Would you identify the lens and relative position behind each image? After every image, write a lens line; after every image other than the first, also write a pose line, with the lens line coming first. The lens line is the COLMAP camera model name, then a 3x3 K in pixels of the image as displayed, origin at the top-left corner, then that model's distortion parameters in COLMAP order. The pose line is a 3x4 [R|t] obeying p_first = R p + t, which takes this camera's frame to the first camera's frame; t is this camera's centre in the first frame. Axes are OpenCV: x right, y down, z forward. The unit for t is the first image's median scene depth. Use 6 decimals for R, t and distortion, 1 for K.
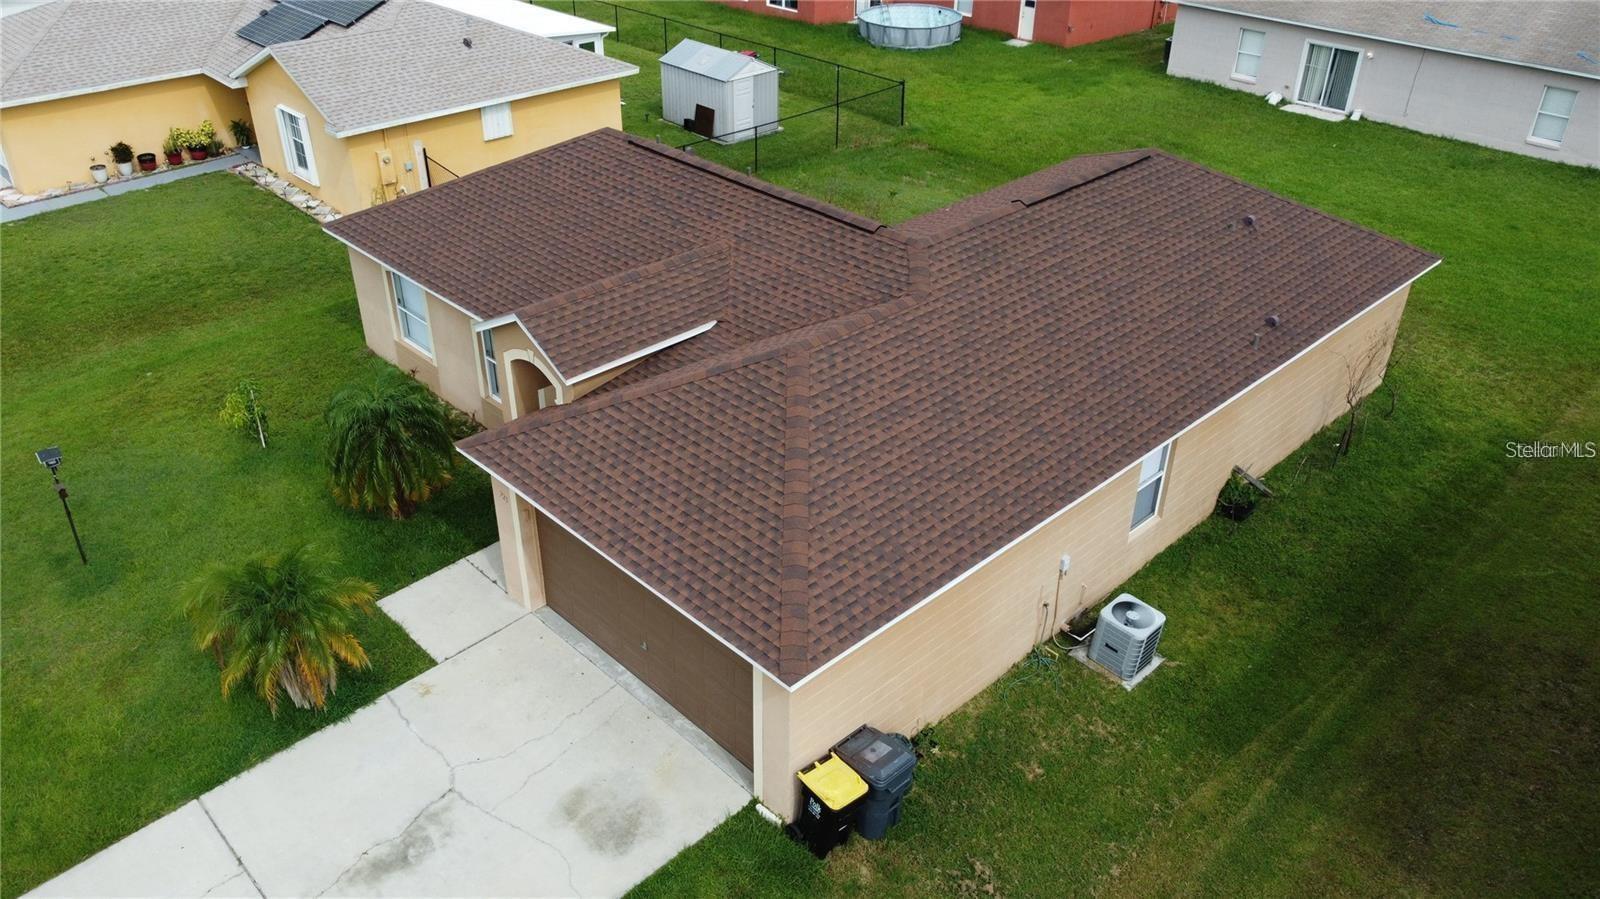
lens RADIAL K [[1217.2, 0, 799.6], [0, 1217.2, 448.3], [0, 0, 1]] dist [0.004333, -0.008560]
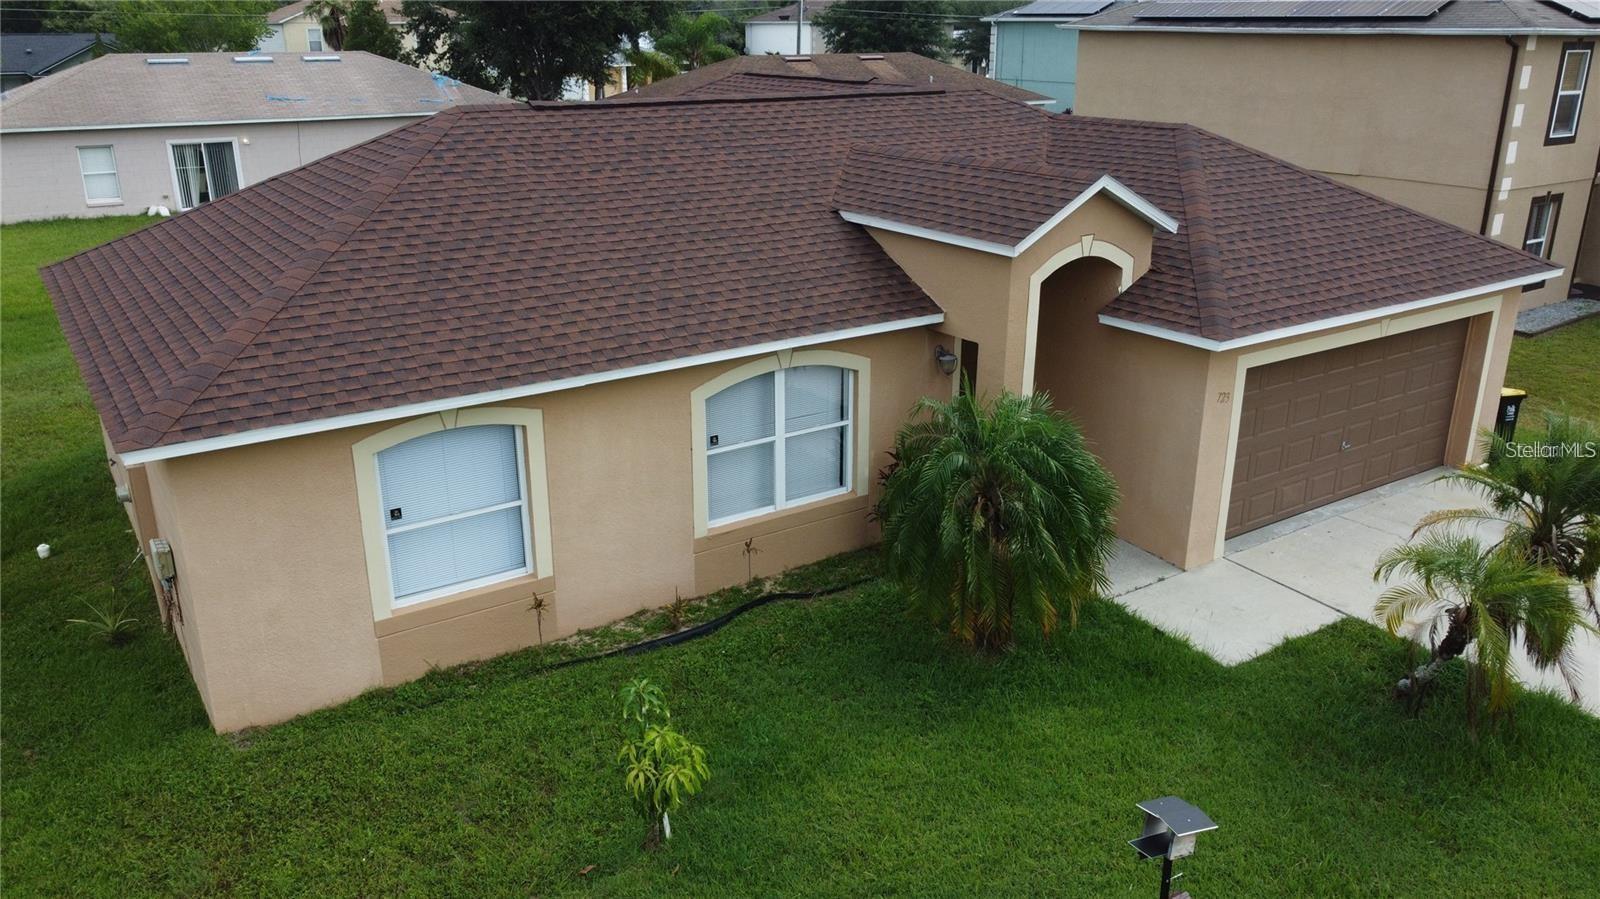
lens RADIAL K [[1217.2, 0, 801.7], [0, 1217.2, 449.1], [0, 0, 1]] dist [0.004333, -0.008560]
pose [[0.167571, -0.337700, 0.926217, -0.422898], [0.513867, 0.831701, 0.210271, -0.096092], [-0.841345, 0.440717, 0.312902, 0.430779]]
